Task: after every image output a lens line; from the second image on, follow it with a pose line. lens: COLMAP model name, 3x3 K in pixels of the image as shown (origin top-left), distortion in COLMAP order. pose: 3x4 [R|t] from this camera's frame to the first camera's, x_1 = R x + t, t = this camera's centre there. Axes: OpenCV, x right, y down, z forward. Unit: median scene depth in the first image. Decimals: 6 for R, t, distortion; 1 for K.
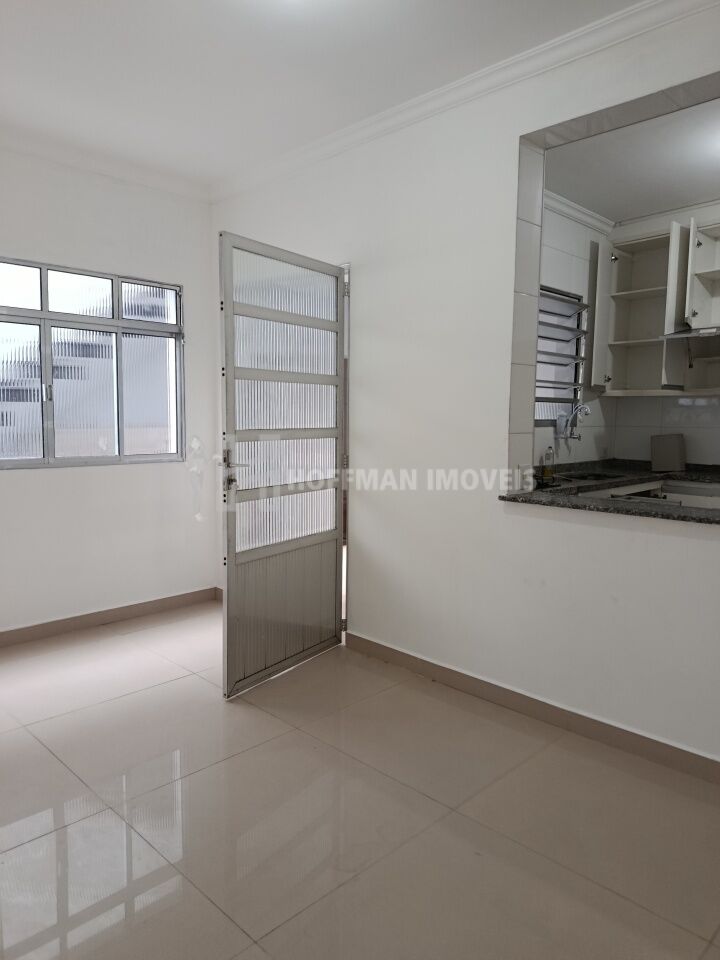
lens RADIAL K [[666.2, 0, 360.0], [0, 666.2, 480.0], [0, 0, 1]] dist [0.003595, 0.000822]
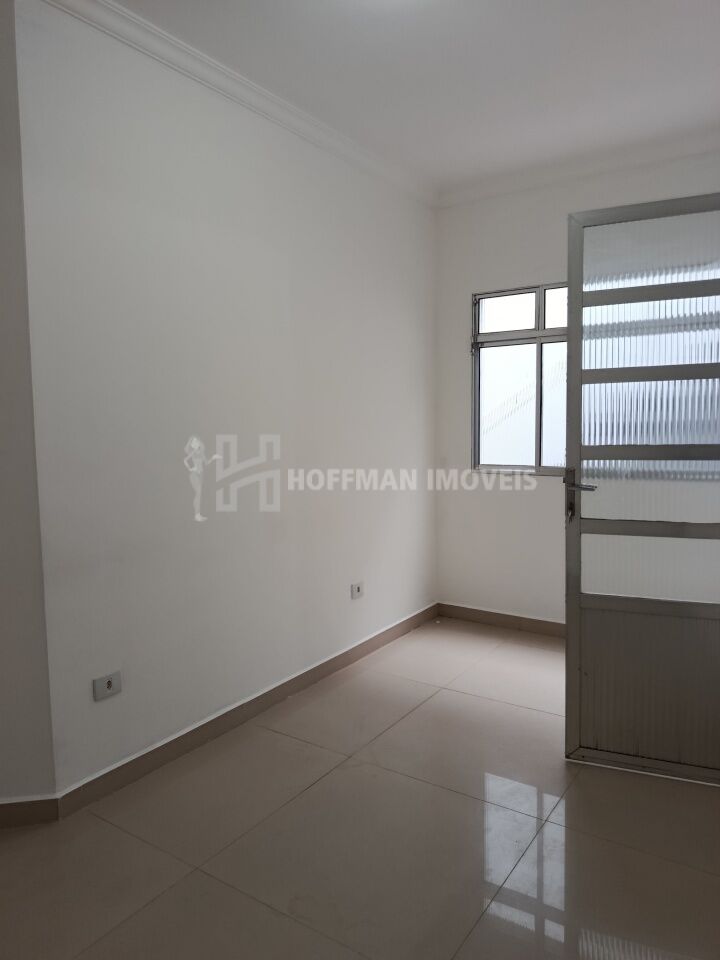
lens RADIAL K [[666.2, 0, 360.0], [0, 666.2, 480.0], [0, 0, 1]] dist [0.003595, 0.000822]
pose [[0.177171, 0.077264, -0.981143, 0.568899], [-0.072813, 0.995211, 0.065223, -0.064823], [0.981483, 0.059884, 0.181948, 0.563148]]
